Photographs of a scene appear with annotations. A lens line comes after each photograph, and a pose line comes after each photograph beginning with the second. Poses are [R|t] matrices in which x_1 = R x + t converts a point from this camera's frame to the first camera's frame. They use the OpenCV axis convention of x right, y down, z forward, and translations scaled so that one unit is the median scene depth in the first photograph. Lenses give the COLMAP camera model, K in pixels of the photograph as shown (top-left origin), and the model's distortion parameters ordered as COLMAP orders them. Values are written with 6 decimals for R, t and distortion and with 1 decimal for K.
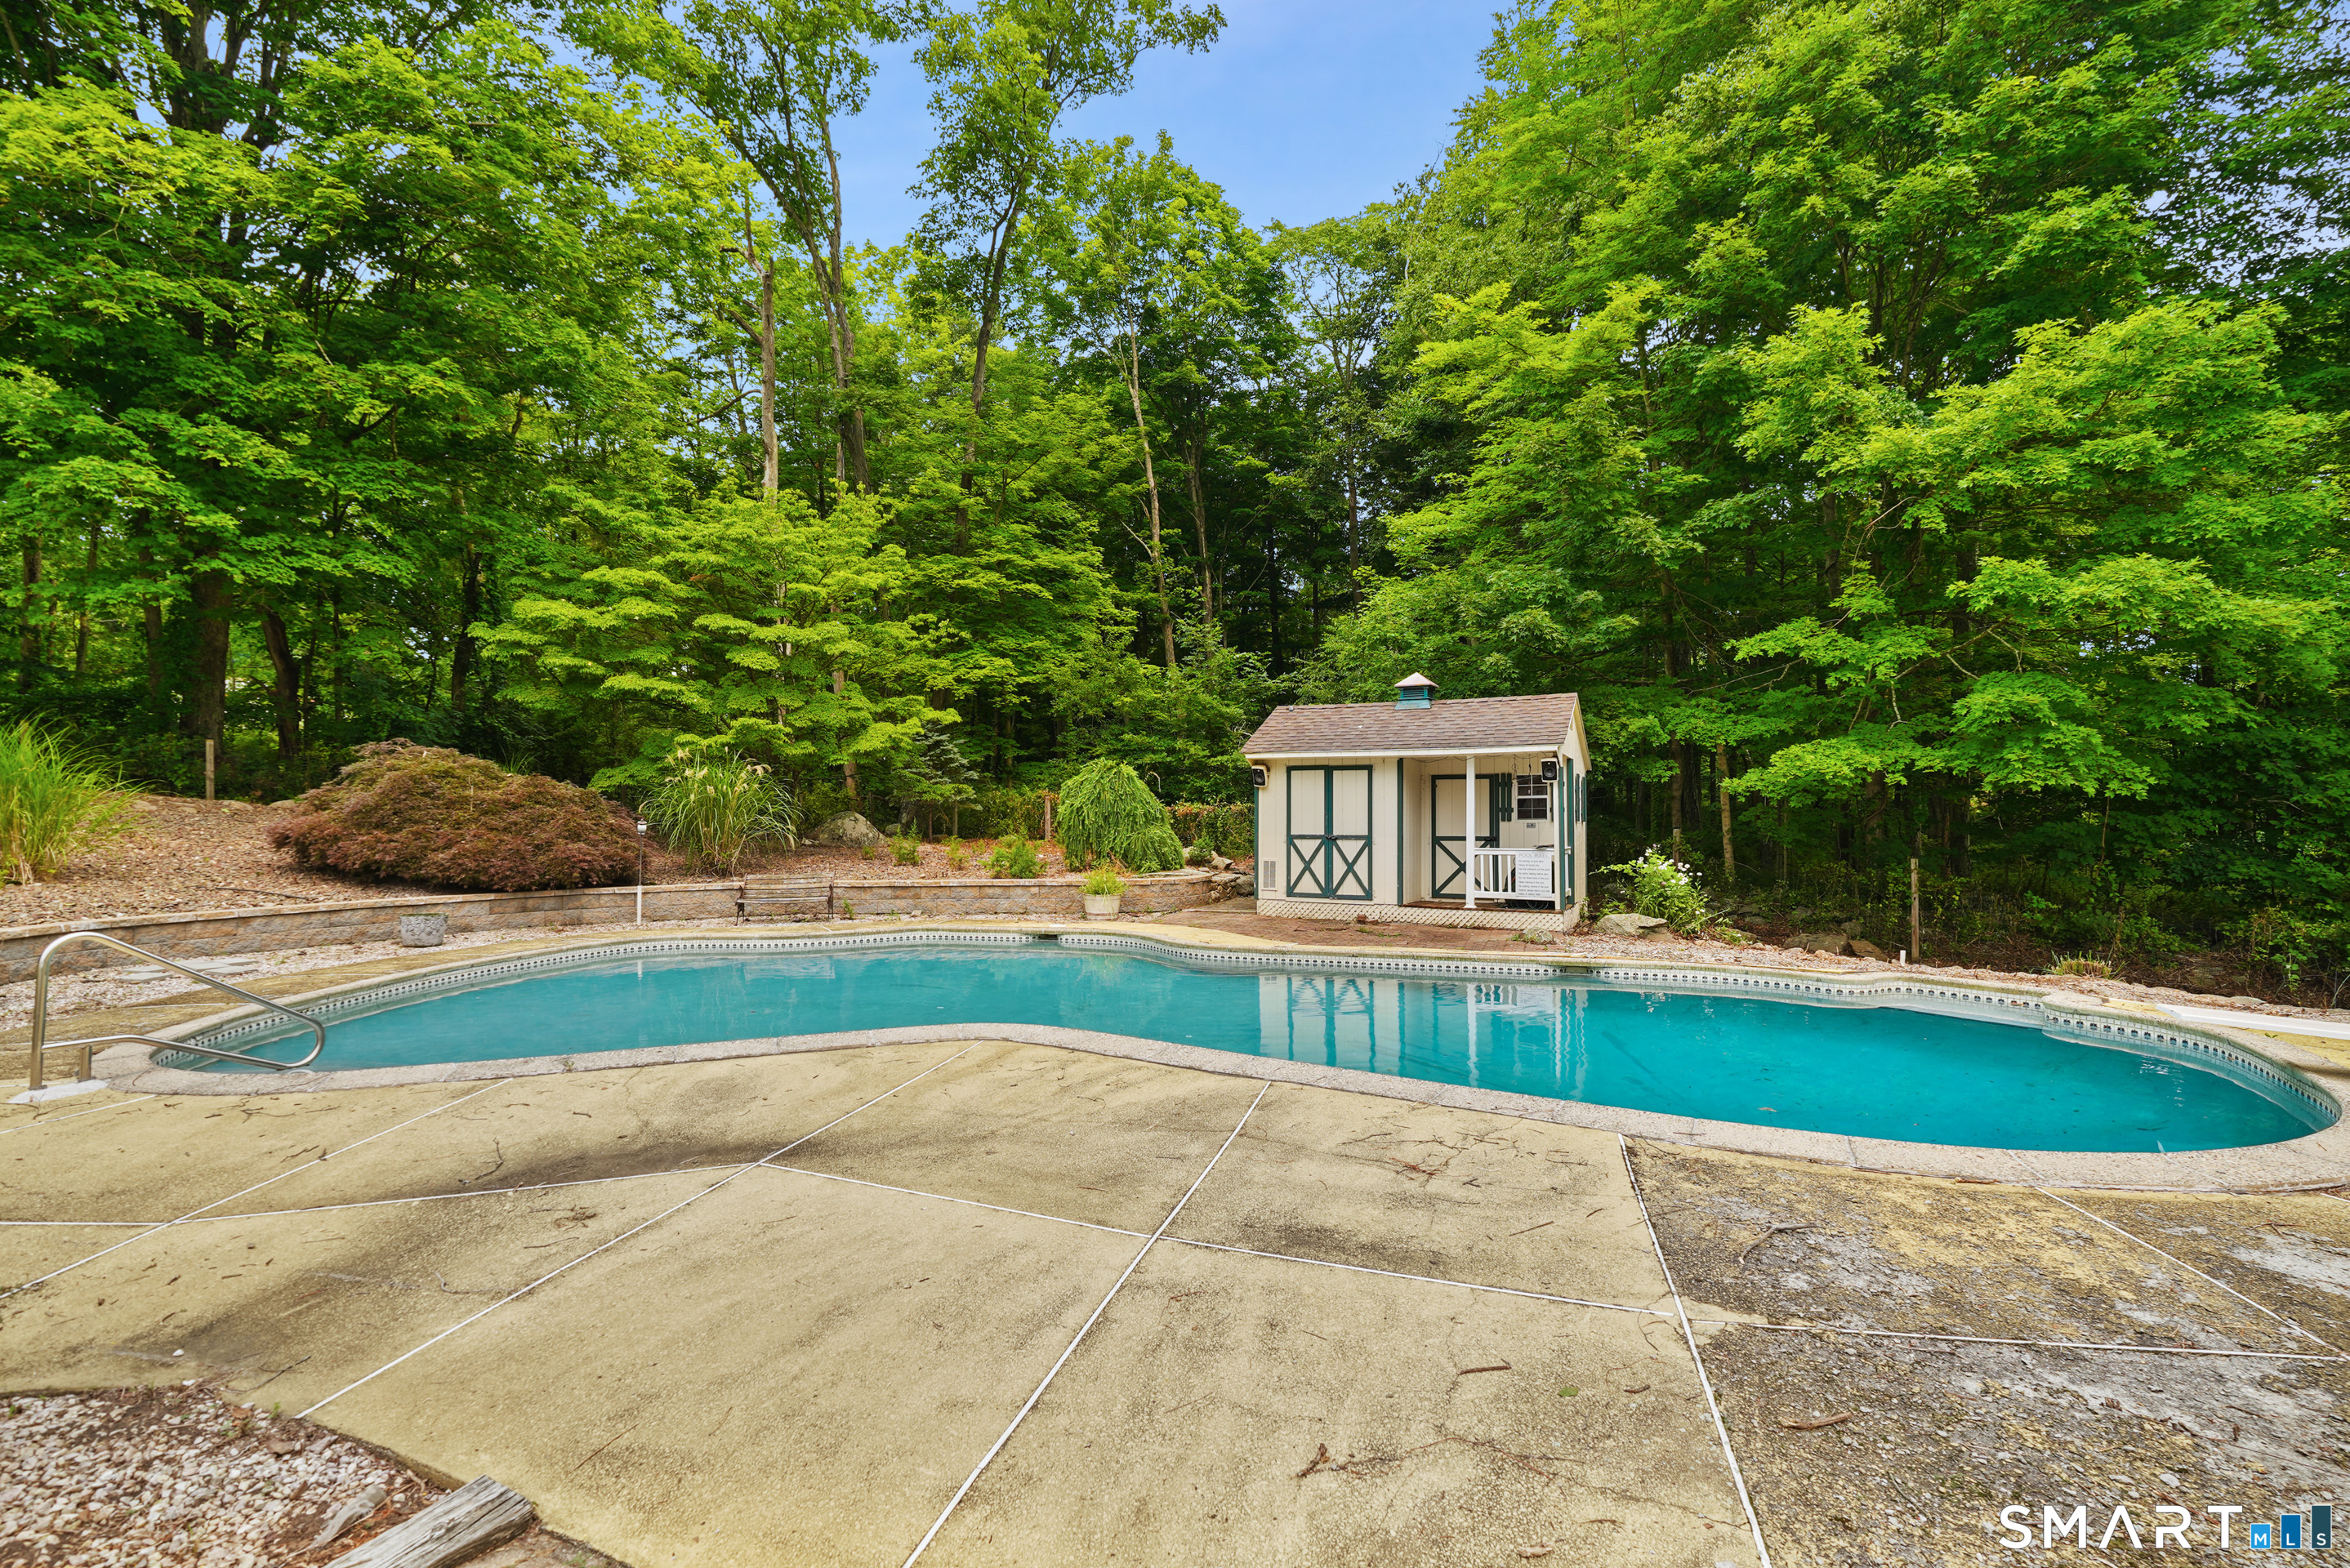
lens RADIAL K [[1084.2, 0, 1160.5], [0, 1084.2, 794.8], [0, 0, 1]] dist [-0.014998, 0.008523]
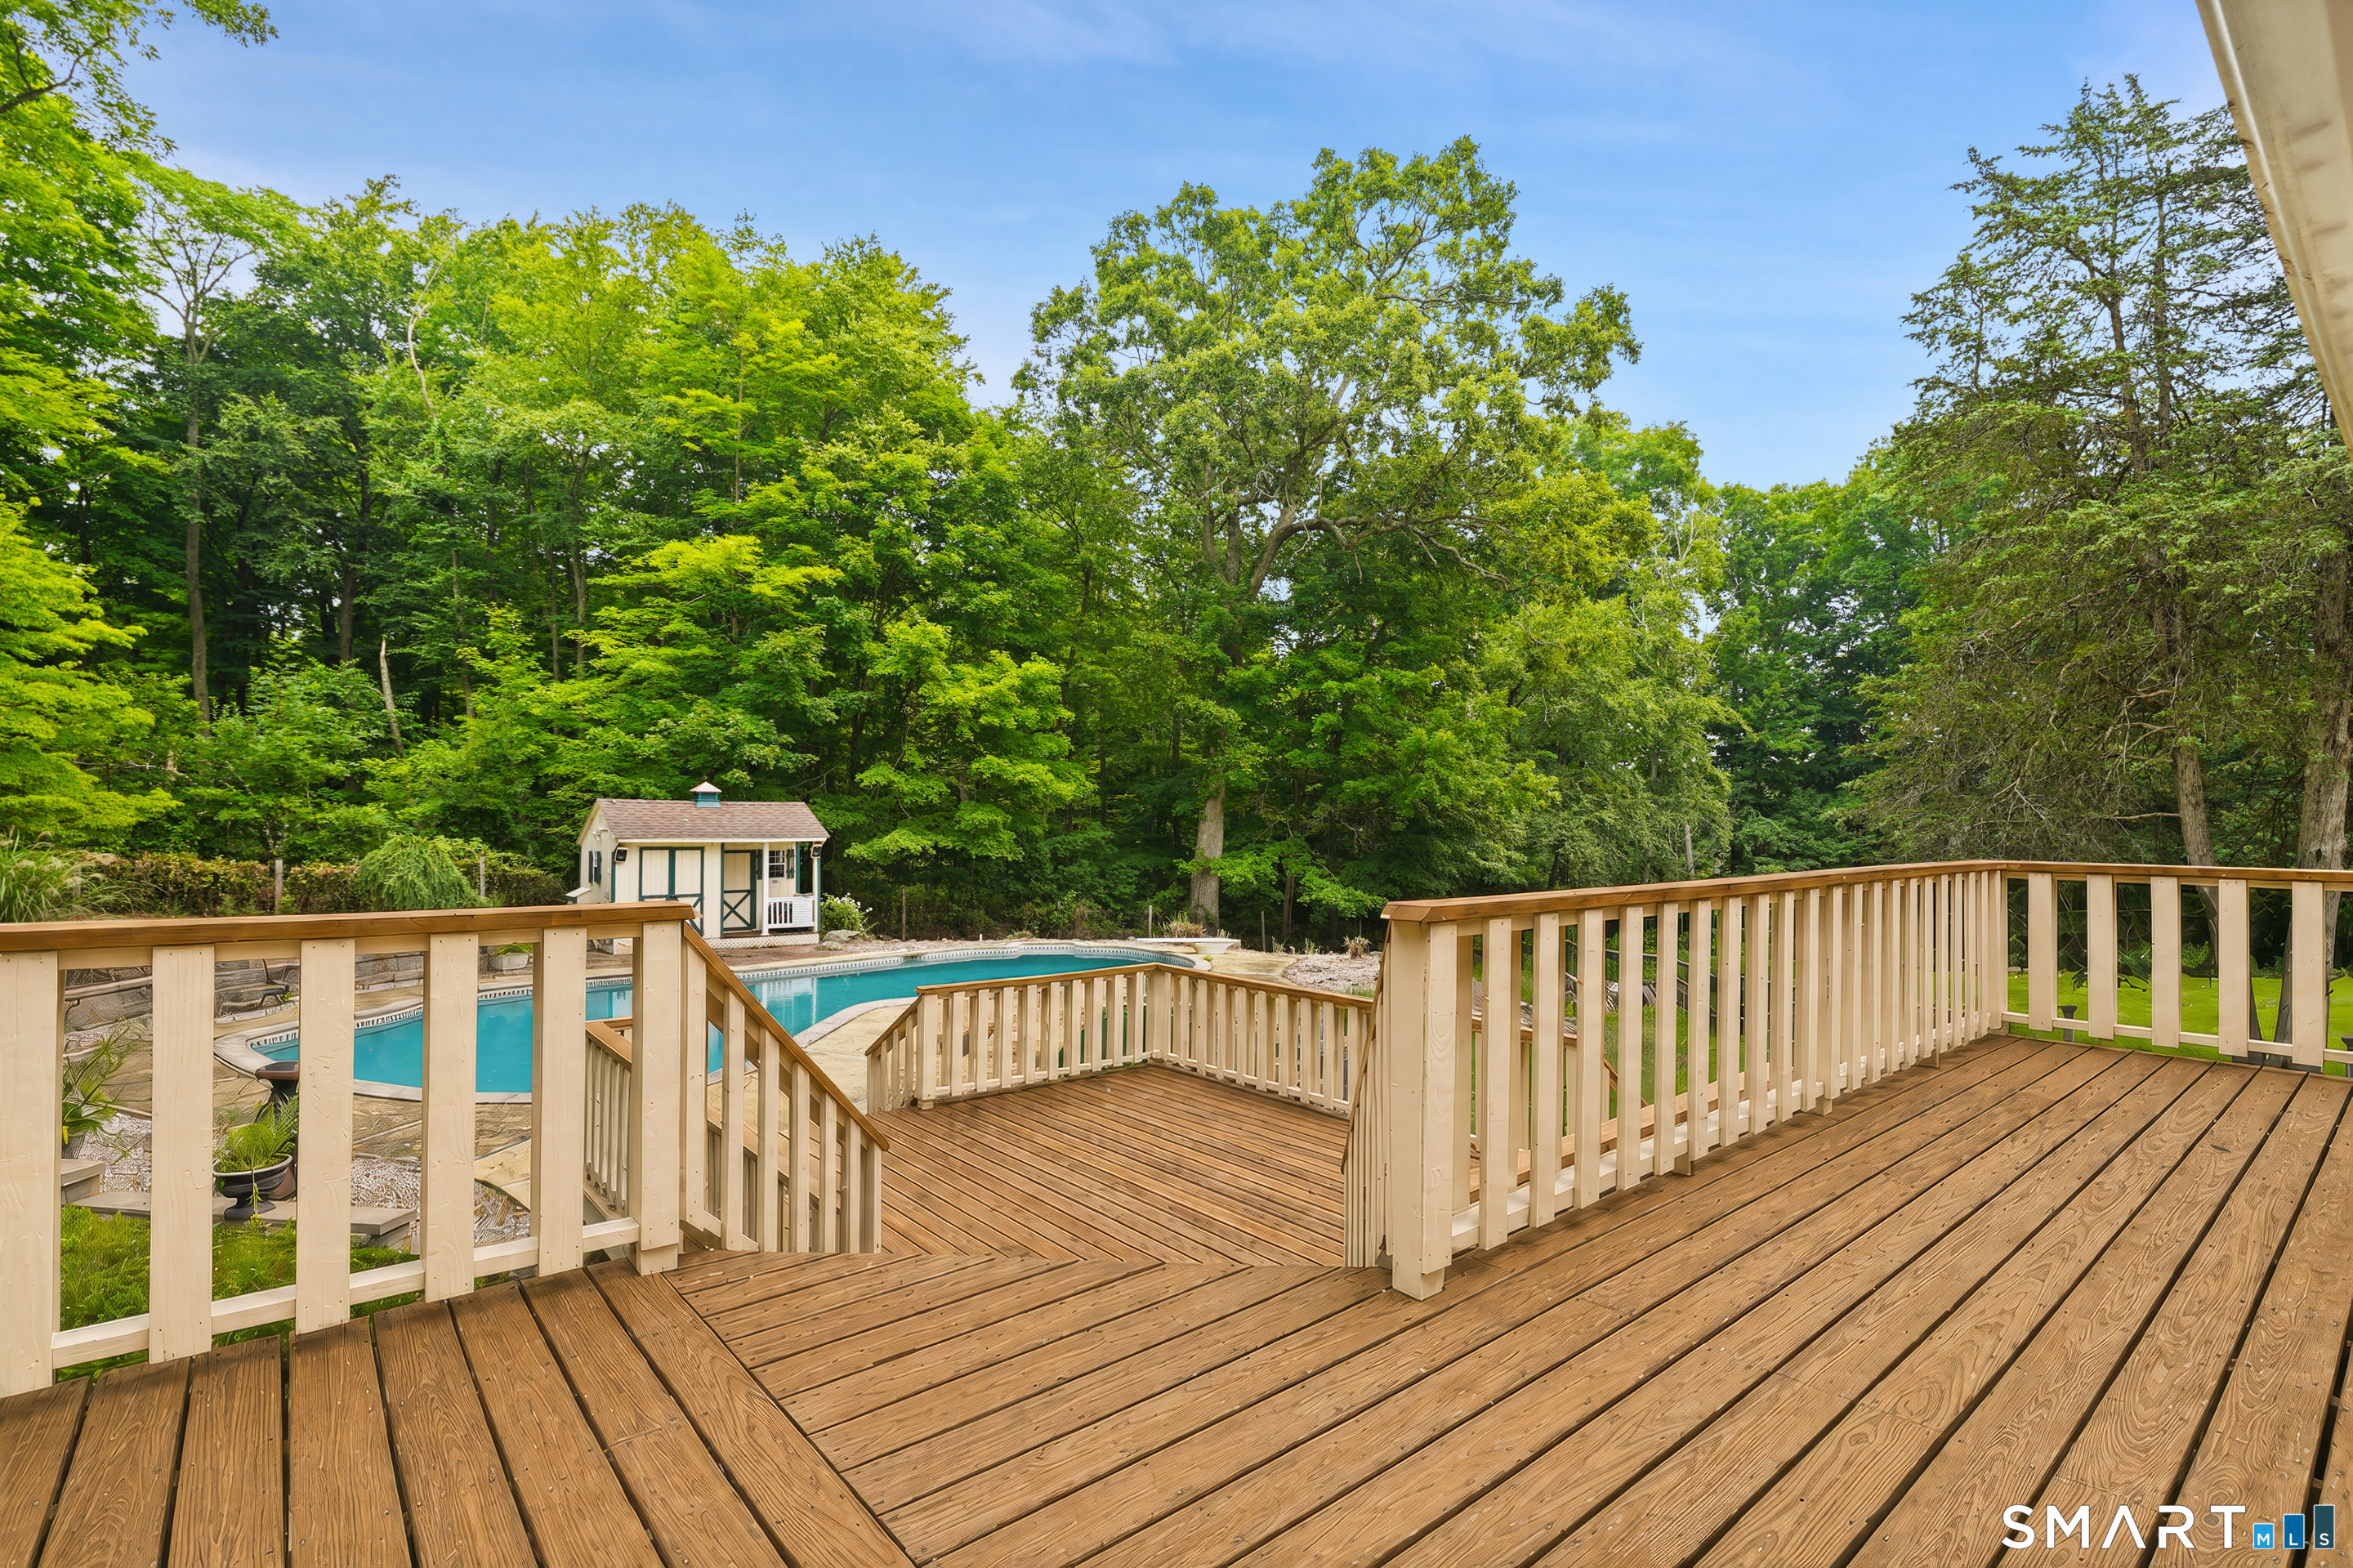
lens RADIAL K [[1085.7, 0, 1162.0], [0, 1085.7, 794.8], [0, 0, 1]] dist [-0.014998, 0.008523]
pose [[0.400843, 0.025011, 0.915805, -0.774210], [-0.016873, 0.999659, -0.019916, -0.066747], [-0.915991, -0.007469, 0.401128, -0.158715]]
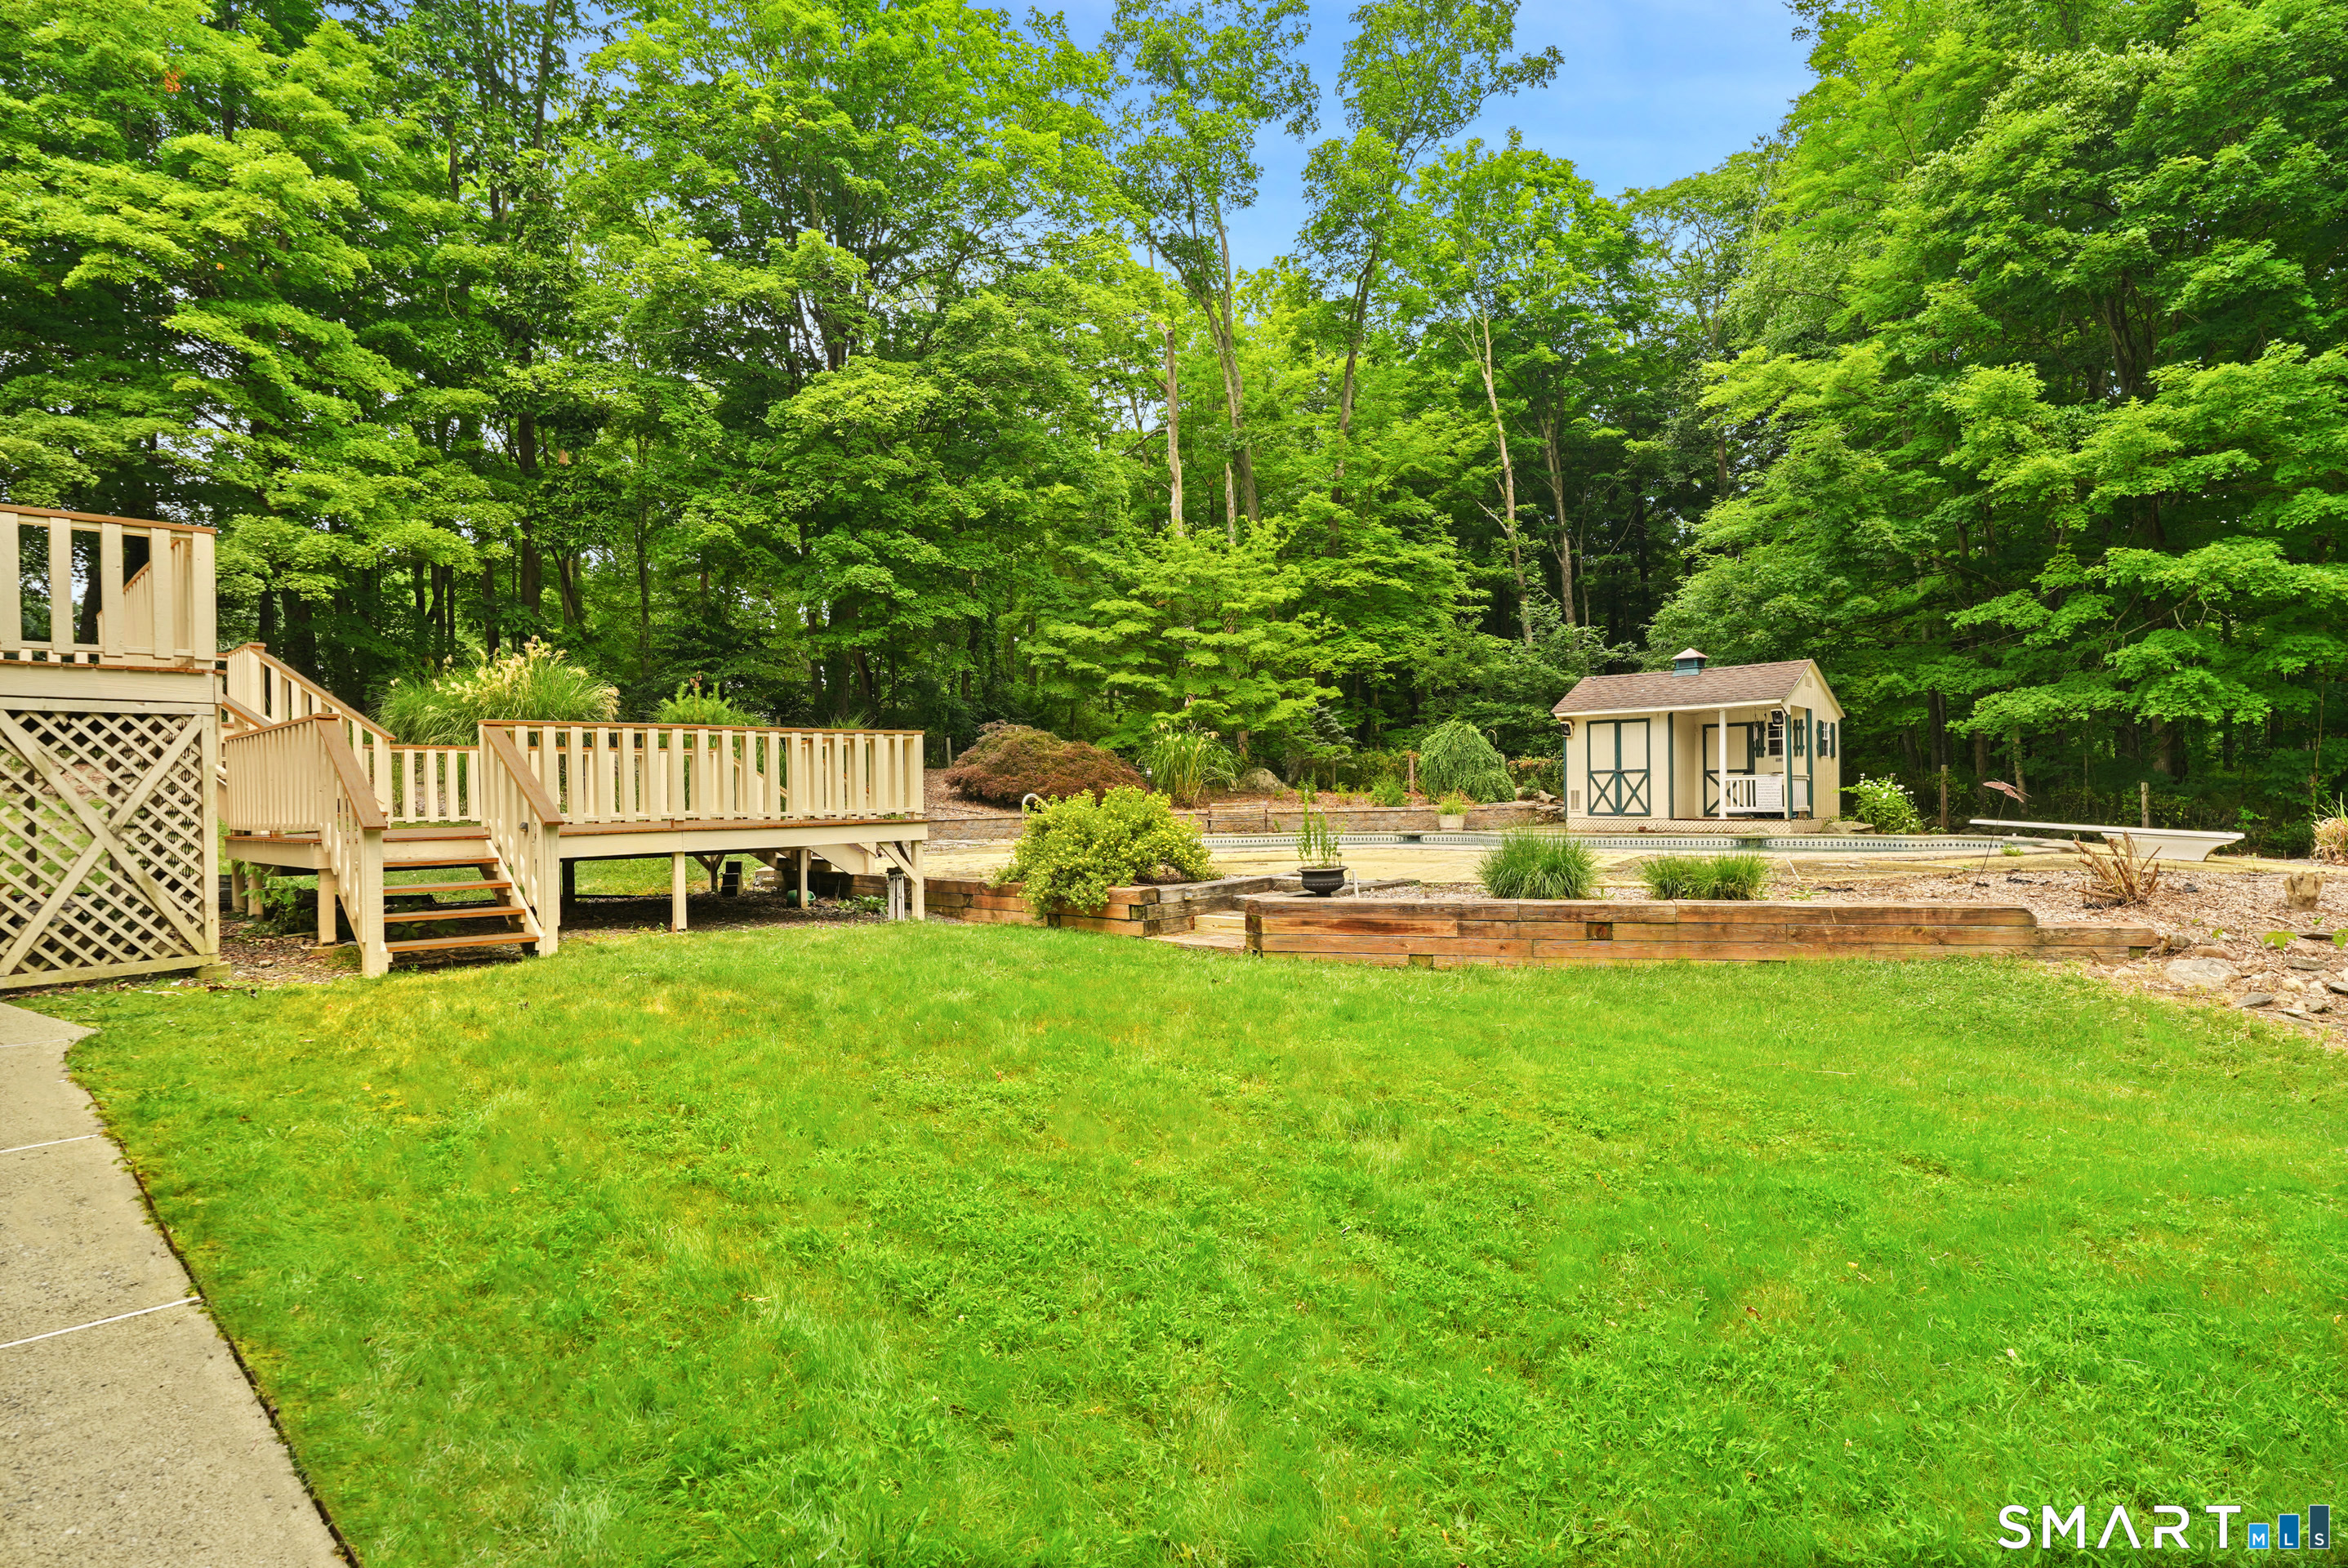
lens RADIAL K [[1210.2, 0, 1173.9], [0, 1210.2, 798.7], [0, 0, 1]] dist [0.002610, 0.000699]
pose [[0.956492, -0.011338, -0.291537, 0.053044], [0.017338, 0.999688, 0.018003, 0.030476], [0.291242, -0.022274, 0.956390, -0.542560]]
